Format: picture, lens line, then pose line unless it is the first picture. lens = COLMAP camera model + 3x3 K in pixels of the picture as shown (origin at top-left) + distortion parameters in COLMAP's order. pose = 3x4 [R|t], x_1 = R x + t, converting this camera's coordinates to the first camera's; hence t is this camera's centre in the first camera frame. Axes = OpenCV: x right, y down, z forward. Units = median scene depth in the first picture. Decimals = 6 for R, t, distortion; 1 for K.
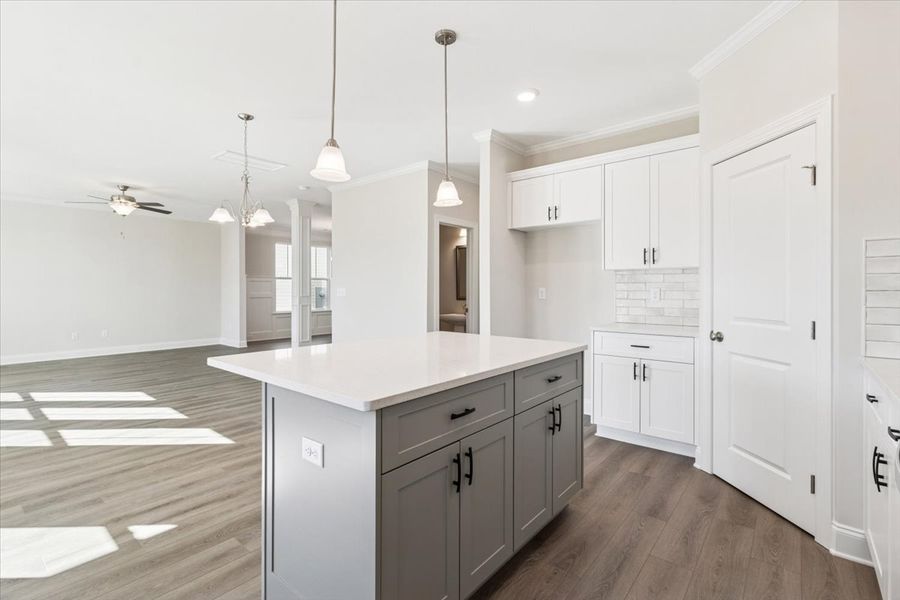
lens RADIAL K [[416.8, 0, 450.9], [0, 416.8, 291.9], [0, 0, 1]] dist [-0.000338, -0.000017]
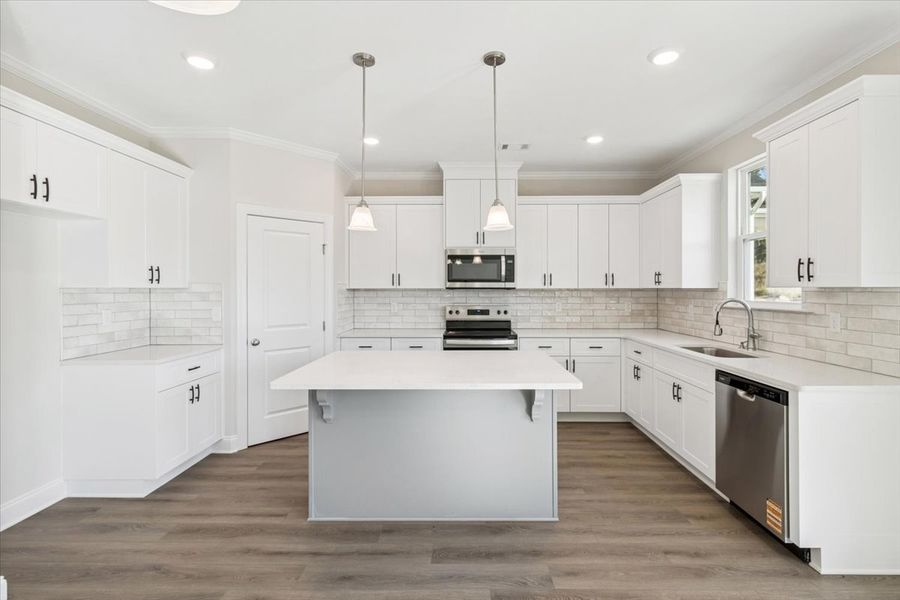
lens RADIAL K [[418.2, 0, 466.3], [0, 418.2, 290.2], [0, 0, 1]] dist [-0.000033, 0.000277]
pose [[-0.644888, -0.002150, 0.764274, -0.676372], [0.003087, 0.999981, 0.005418, -0.055063], [-0.764271, 0.005853, -0.644869, 1.067964]]
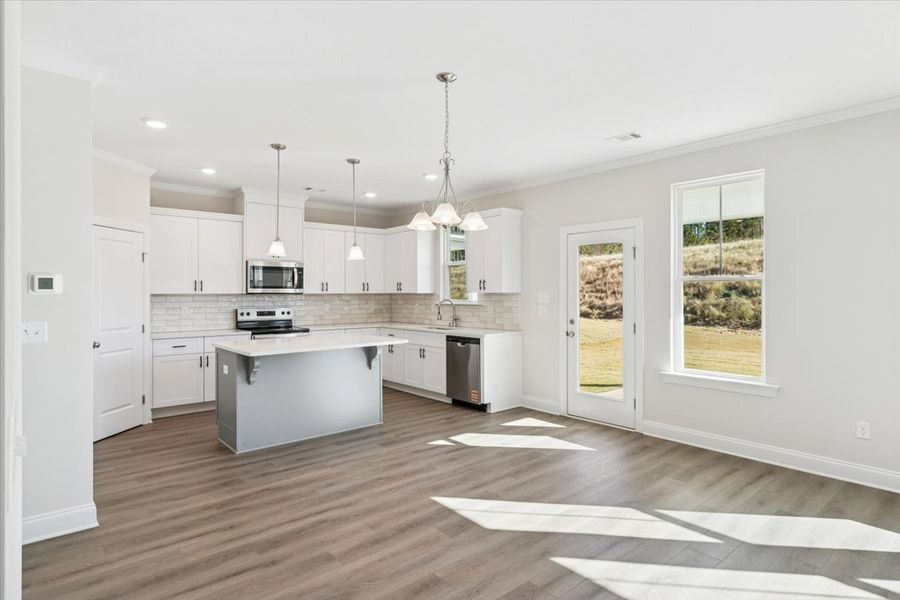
lens RADIAL K [[478.4, 0, 459.7], [0, 478.4, 292.2], [0, 0, 1]] dist [-0.001710, -0.000103]
pose [[-0.989624, 0.002273, 0.143661, -0.676397], [0.002463, 0.999996, 0.001145, -0.058933], [-0.143658, 0.001487, -0.989626, 1.938363]]
